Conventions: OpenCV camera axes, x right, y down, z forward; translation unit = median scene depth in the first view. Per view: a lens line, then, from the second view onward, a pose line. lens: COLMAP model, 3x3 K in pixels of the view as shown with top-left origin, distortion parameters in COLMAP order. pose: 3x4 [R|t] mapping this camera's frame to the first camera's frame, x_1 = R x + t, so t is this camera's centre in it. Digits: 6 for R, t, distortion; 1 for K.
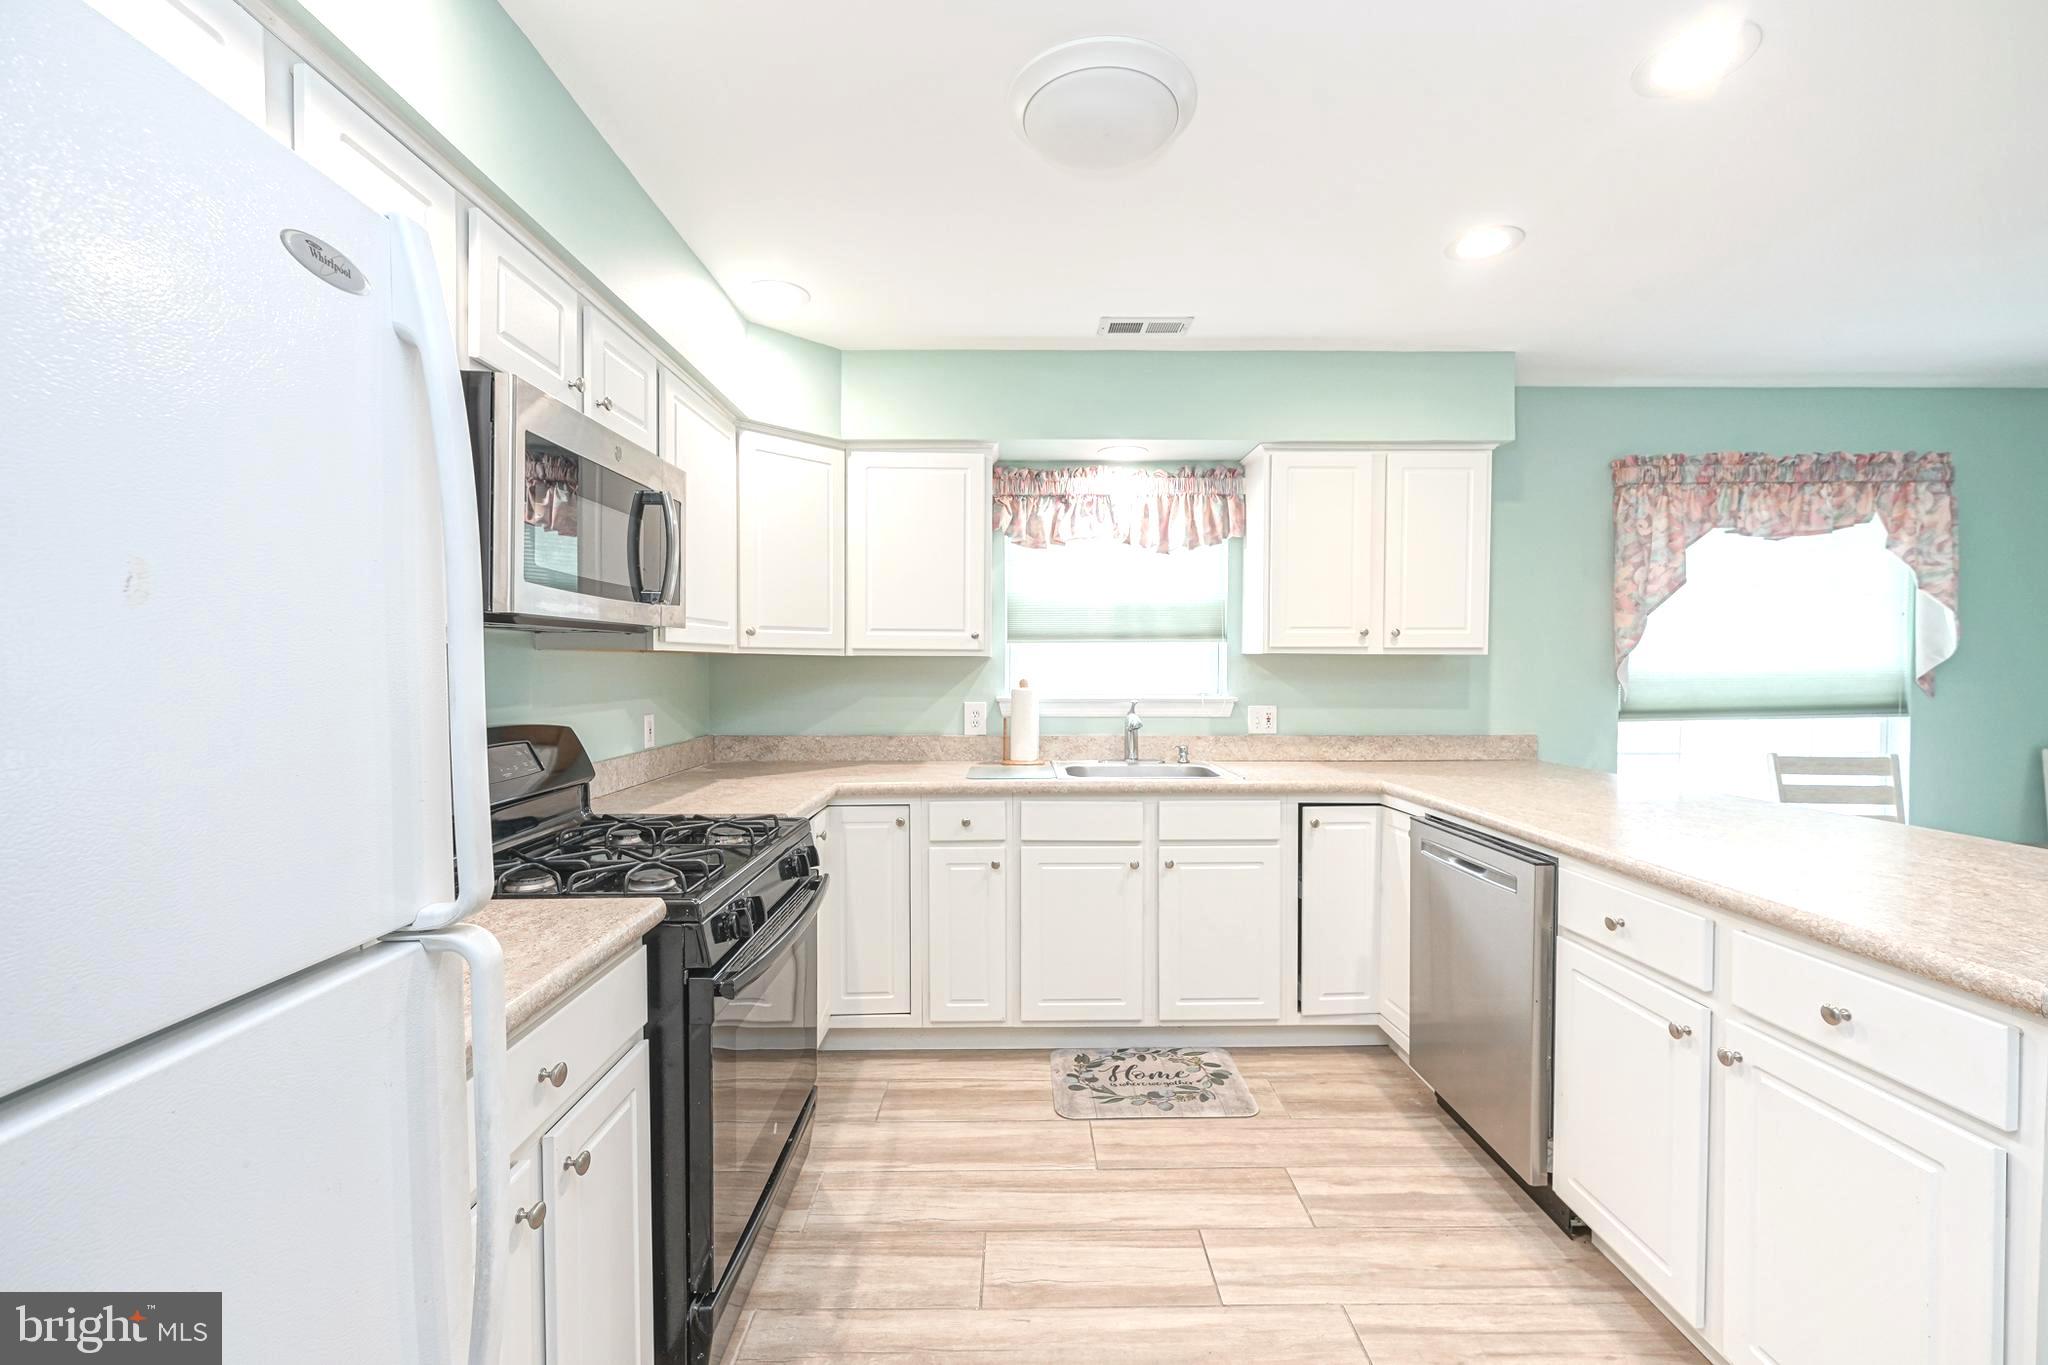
lens RADIAL K [[828.6, 0, 997.1], [0, 828.6, 675.9], [0, 0, 1]] dist [-0.001385, 0.000265]
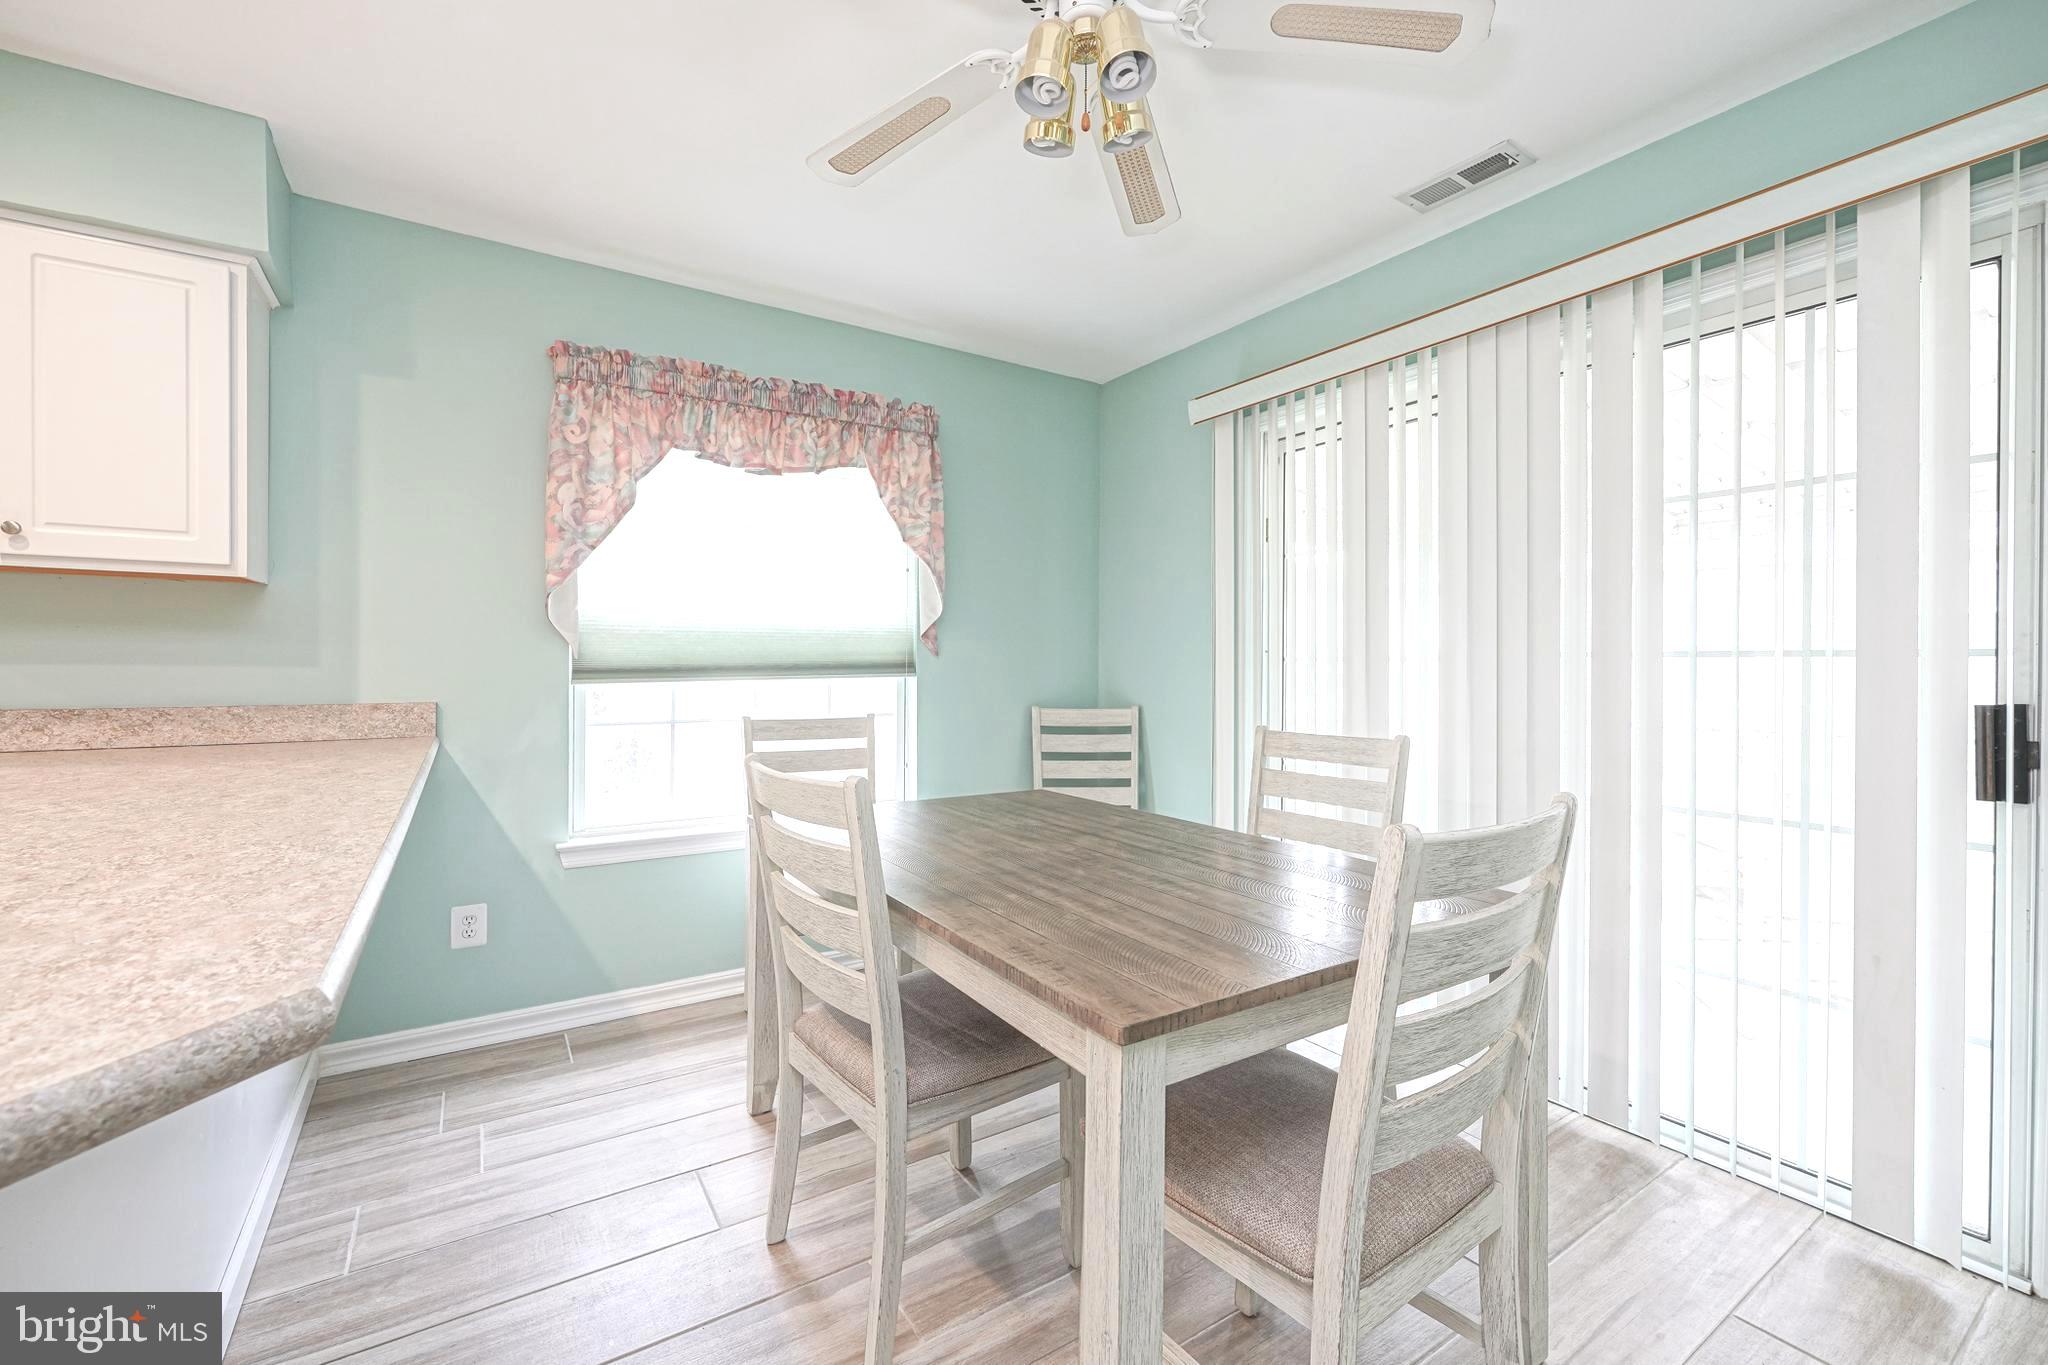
lens RADIAL K [[828.6, 0, 997.1], [0, 828.6, 675.9], [0, 0, 1]] dist [-0.001385, 0.000265]
pose [[0.855820, -0.004465, 0.517254, 0.710652], [0.011928, 0.999867, -0.011104, 0.063239], [-0.517136, 0.015673, 0.855760, 0.122471]]
